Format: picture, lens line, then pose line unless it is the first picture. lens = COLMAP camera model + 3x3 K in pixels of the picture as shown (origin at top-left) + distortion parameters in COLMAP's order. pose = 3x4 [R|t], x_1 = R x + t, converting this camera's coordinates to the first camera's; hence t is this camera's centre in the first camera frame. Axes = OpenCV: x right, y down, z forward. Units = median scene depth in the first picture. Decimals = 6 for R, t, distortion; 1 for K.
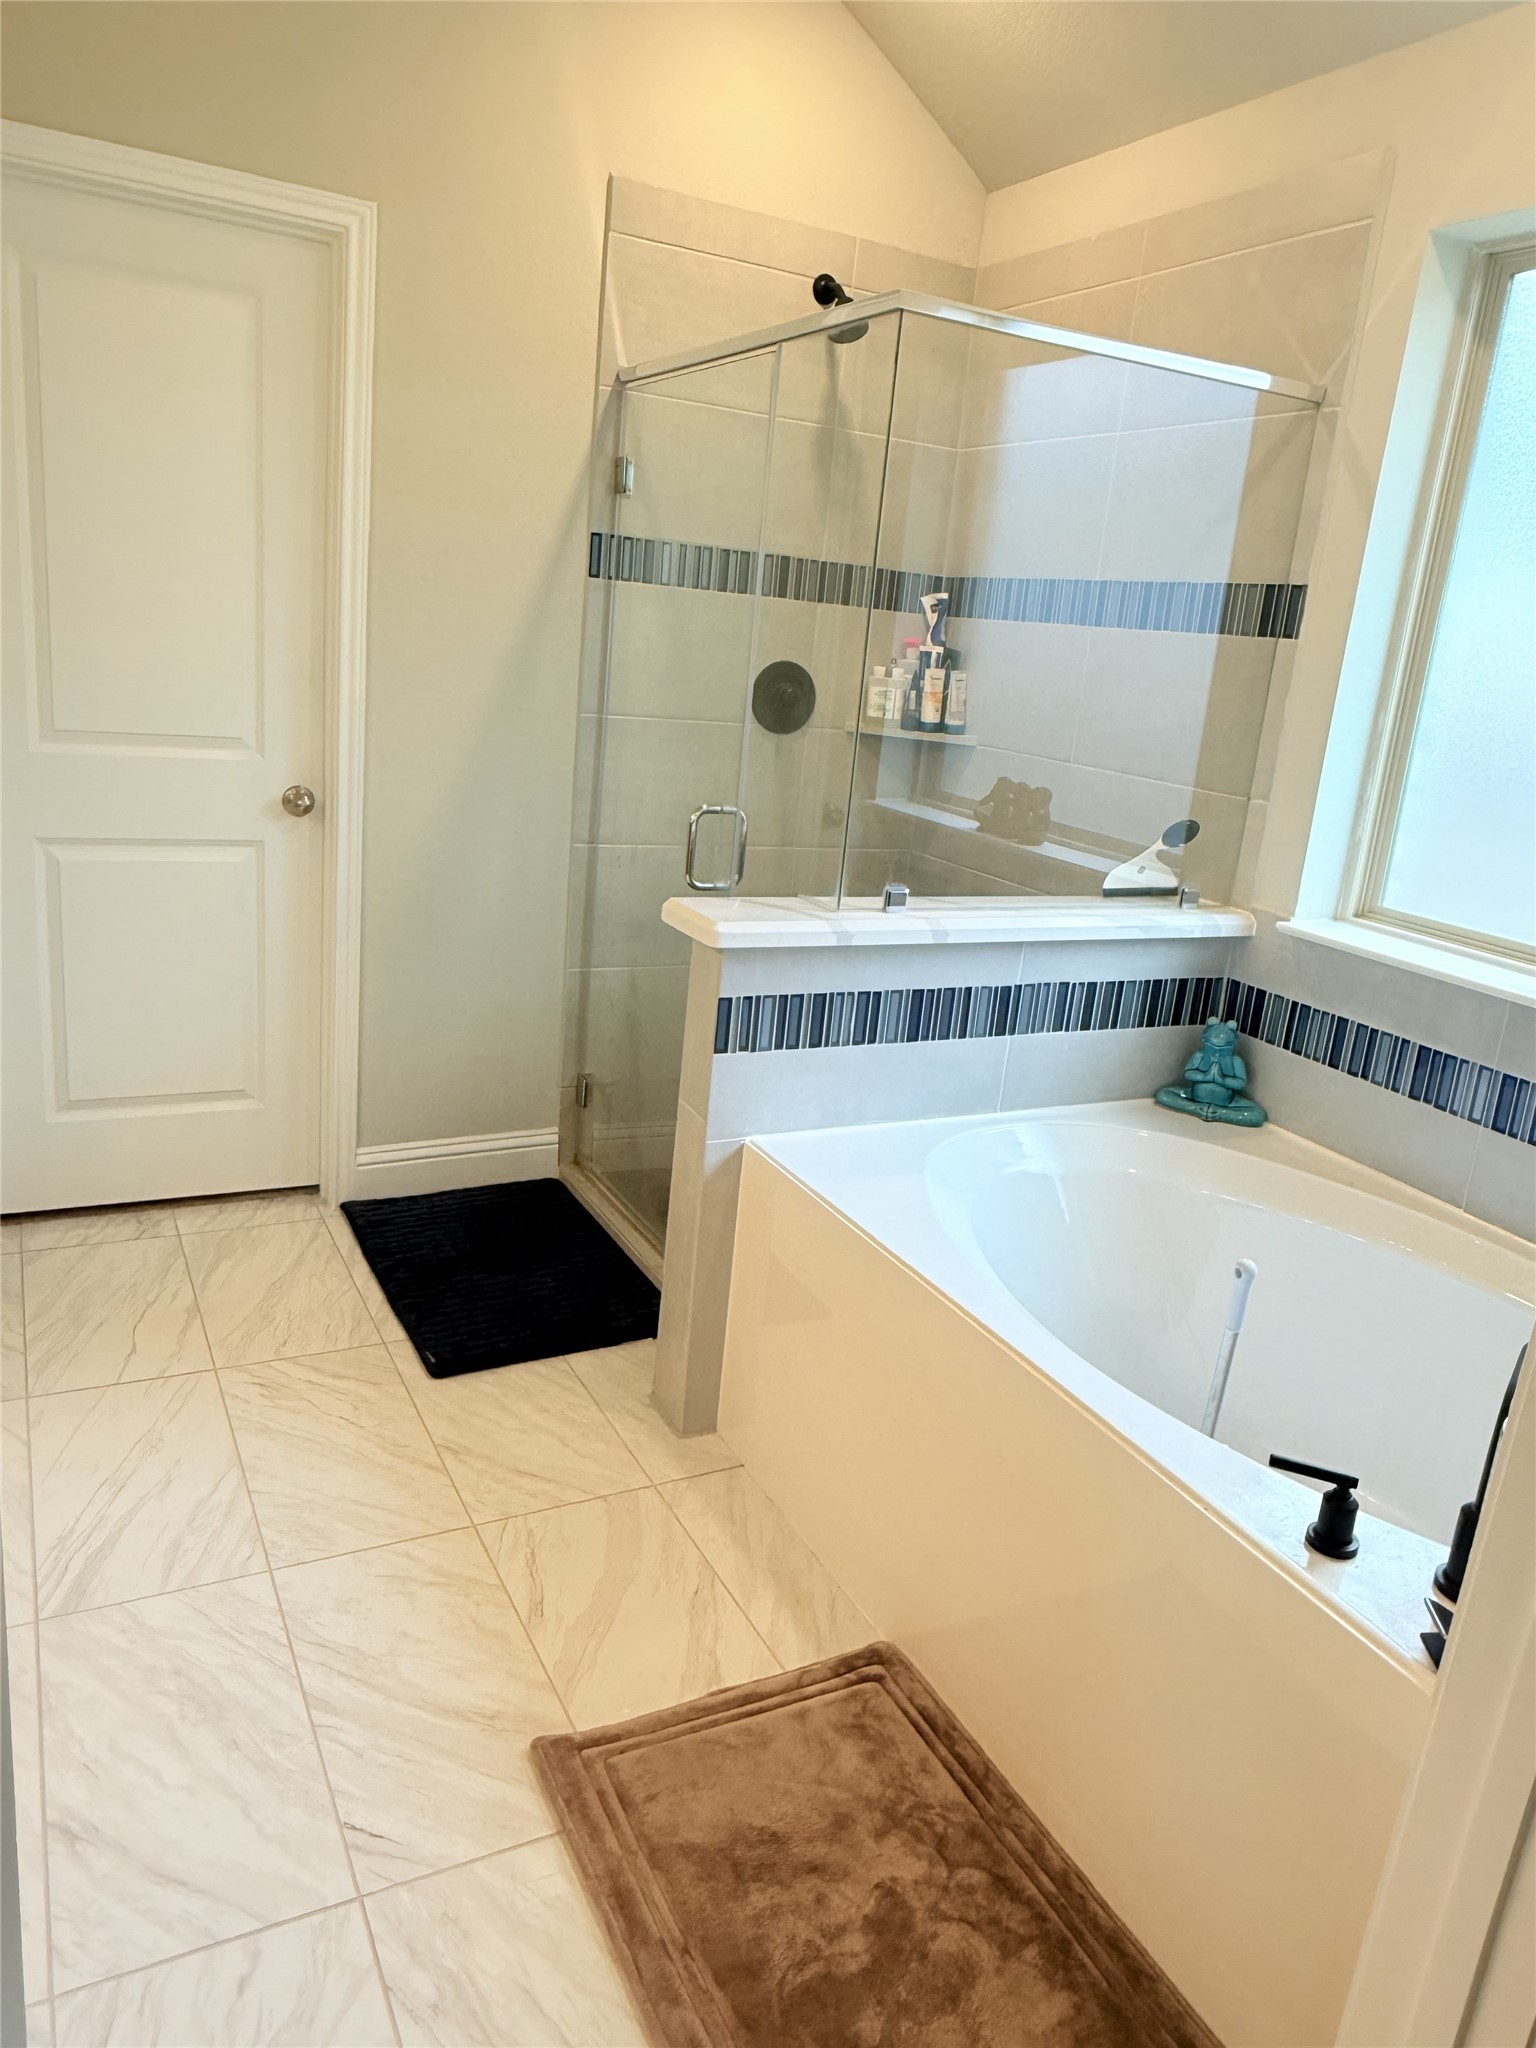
lens RADIAL K [[1430.0, 0, 768.0], [0, 1430.0, 1024.0], [0, 0, 1]] dist [0.001358, -0.003130]
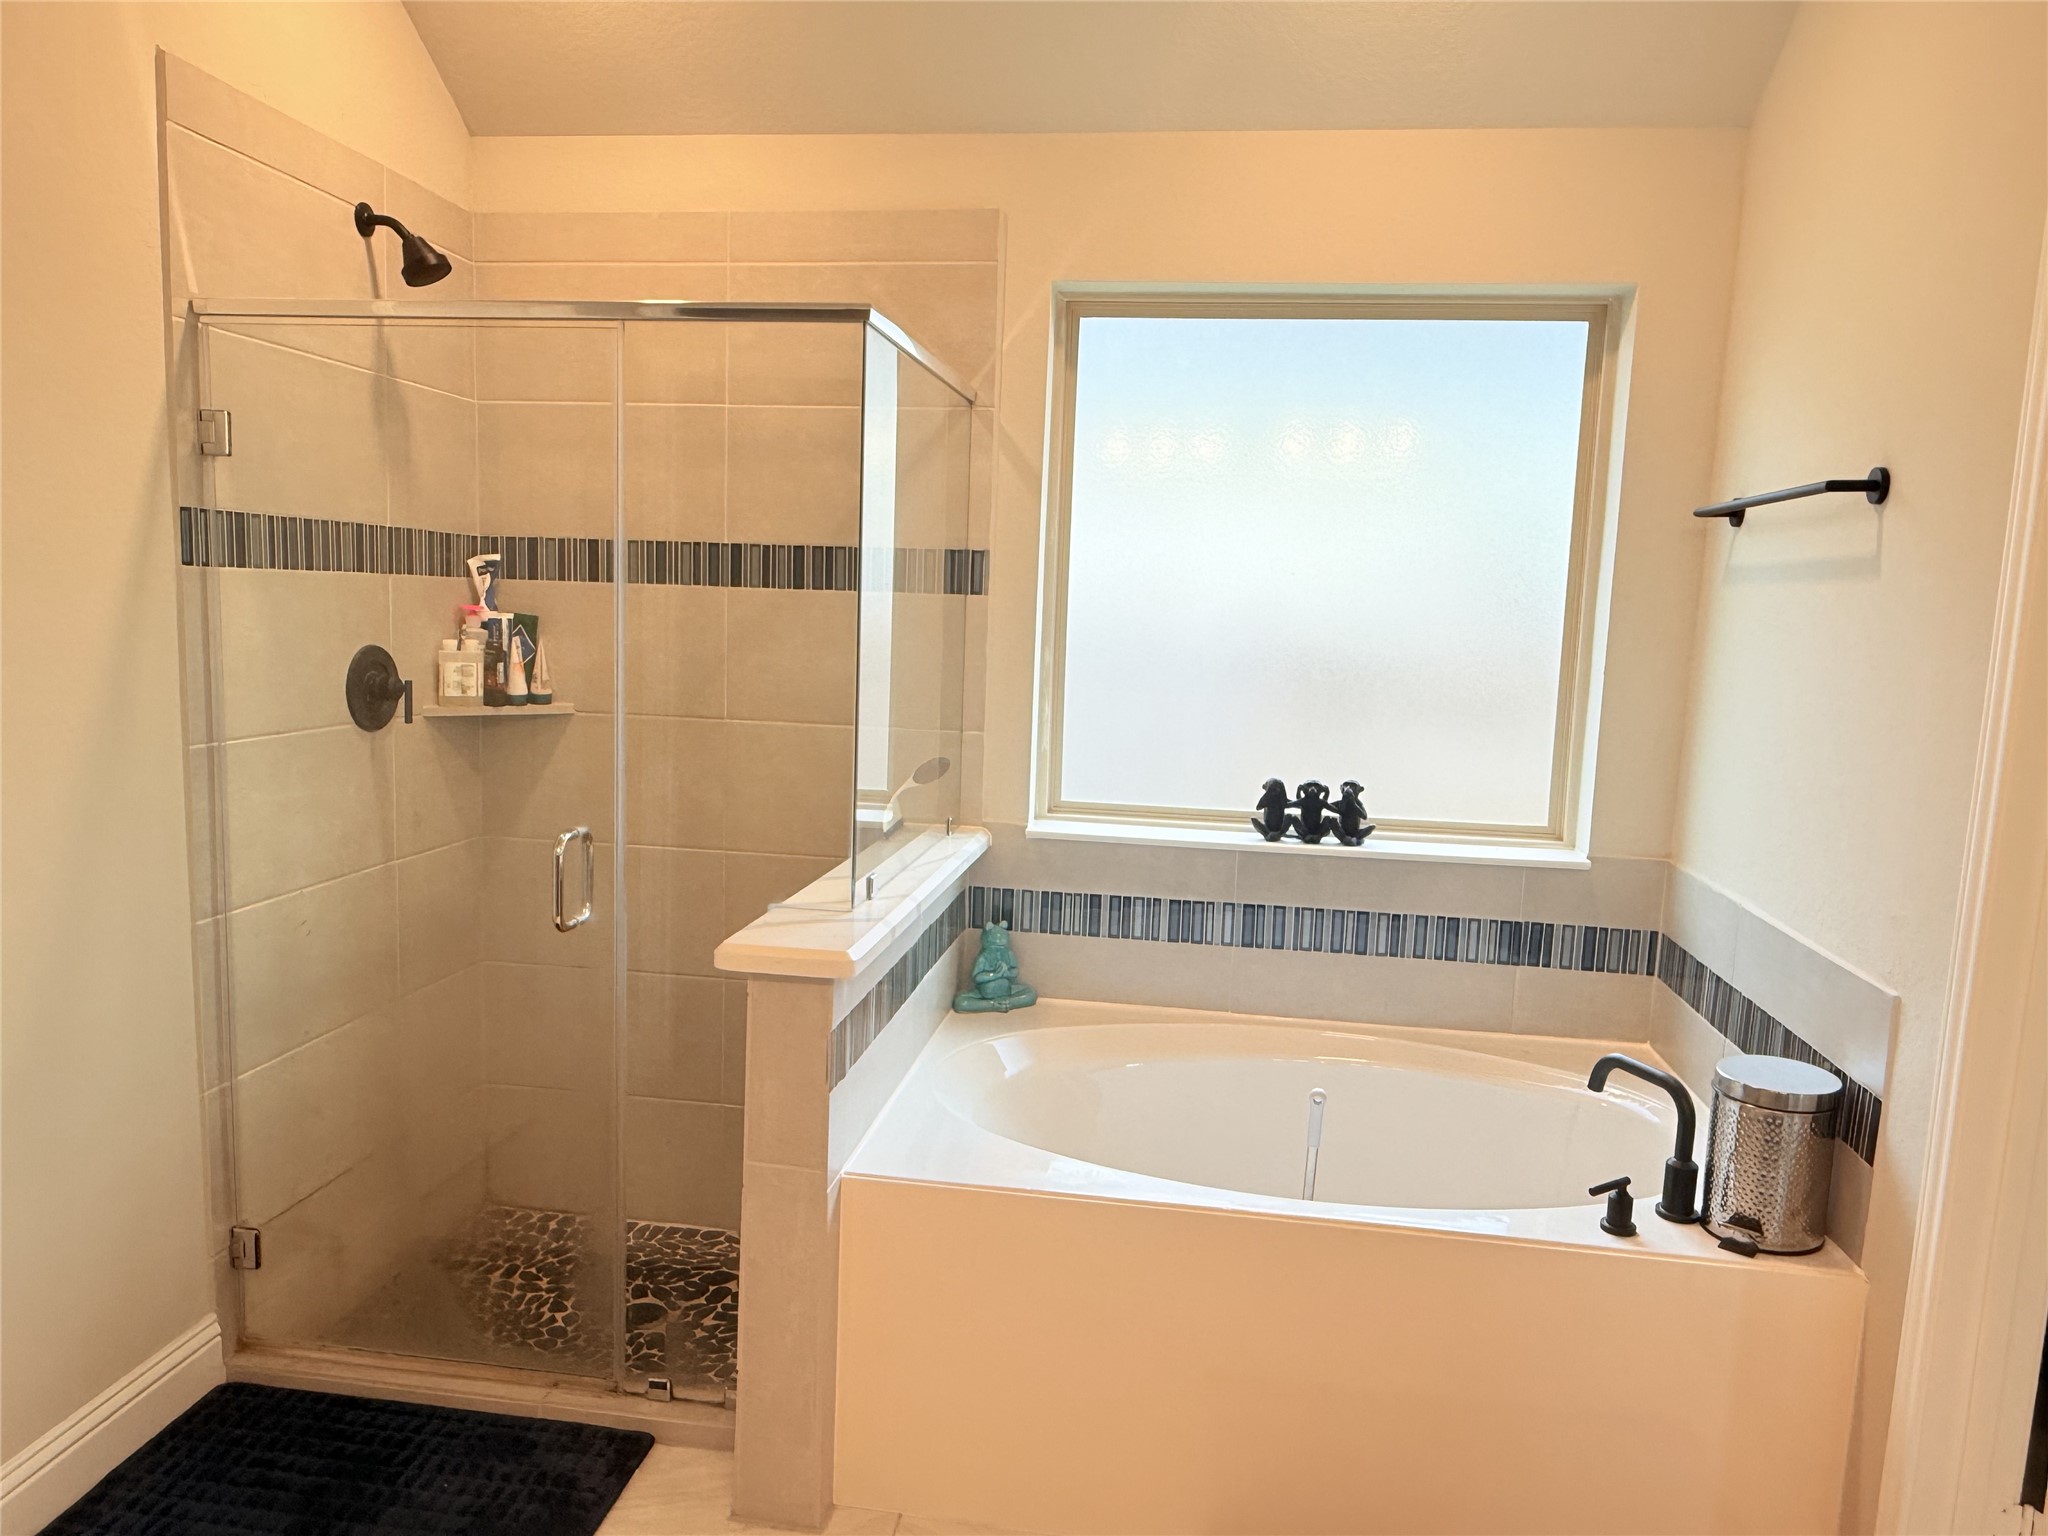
lens RADIAL K [[1430.5, 0, 1046.8], [0, 1430.5, 798.3], [0, 0, 1]] dist [0.000360, -0.000005]
pose [[0.581262, -0.183424, 0.792774, -0.547368], [0.236347, 0.970318, 0.051212, -0.148431], [-0.778636, 0.157602, 0.607361, 0.258114]]
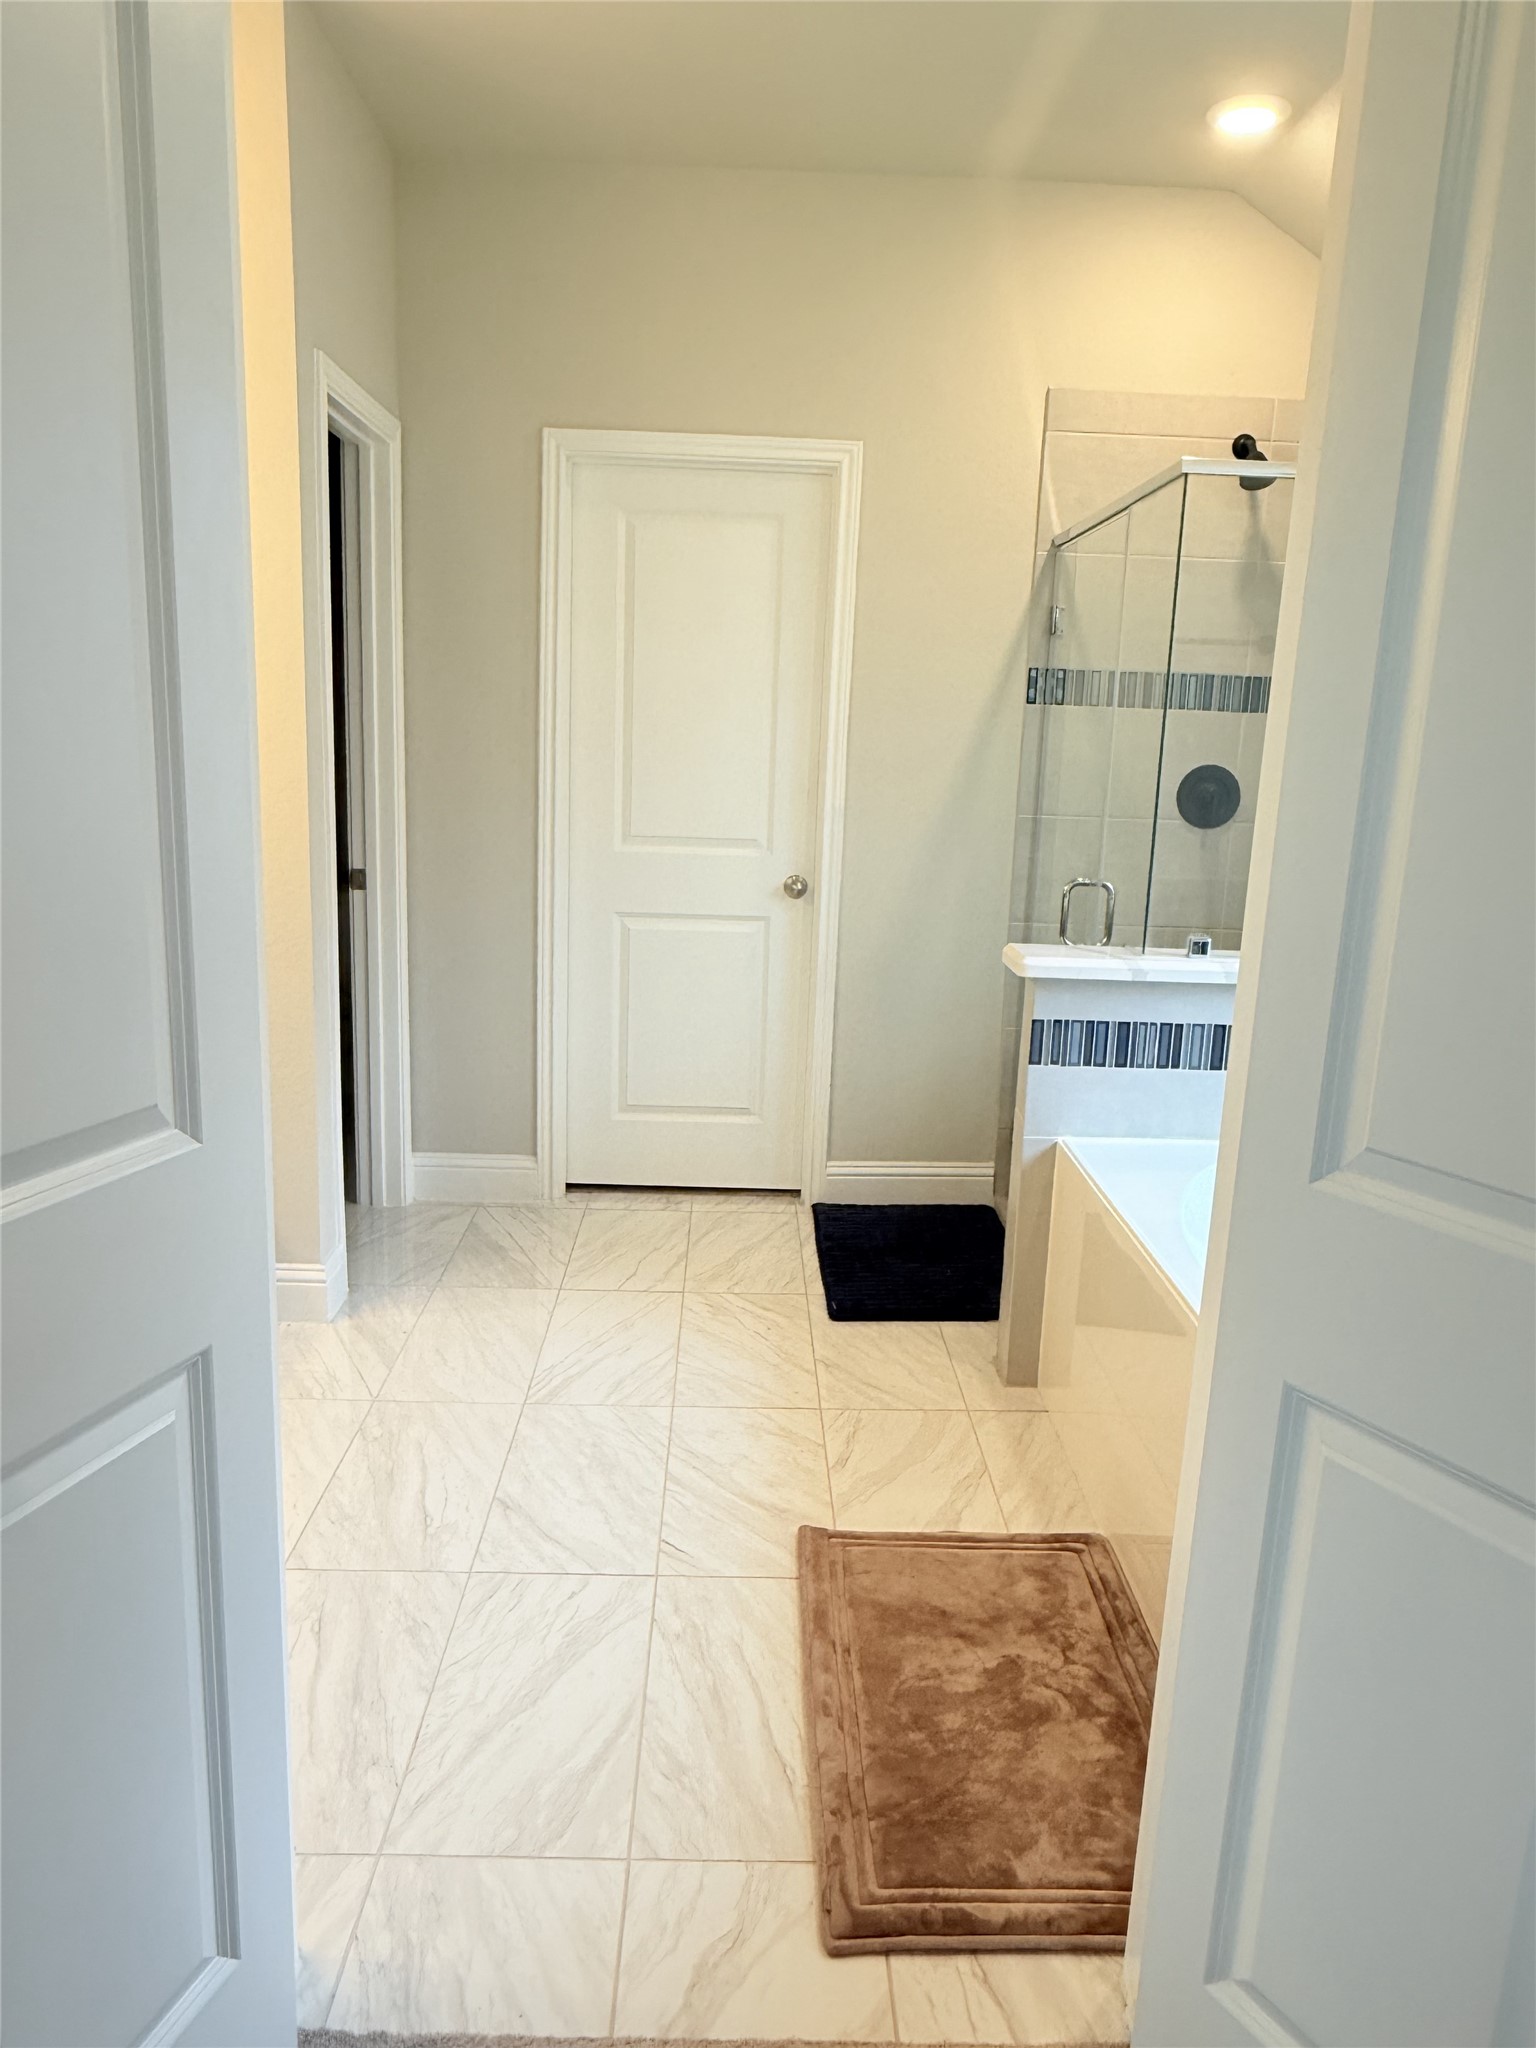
lens RADIAL K [[1433.7, 0, 765.3], [0, 1433.7, 1046.2], [0, 0, 1]] dist [0.000967, -0.001888]
pose [[0.894472, 0.035552, -0.445709, 0.267814], [-0.073075, 0.995055, -0.067280, 0.090219], [0.441112, 0.092750, 0.892646, -0.193089]]
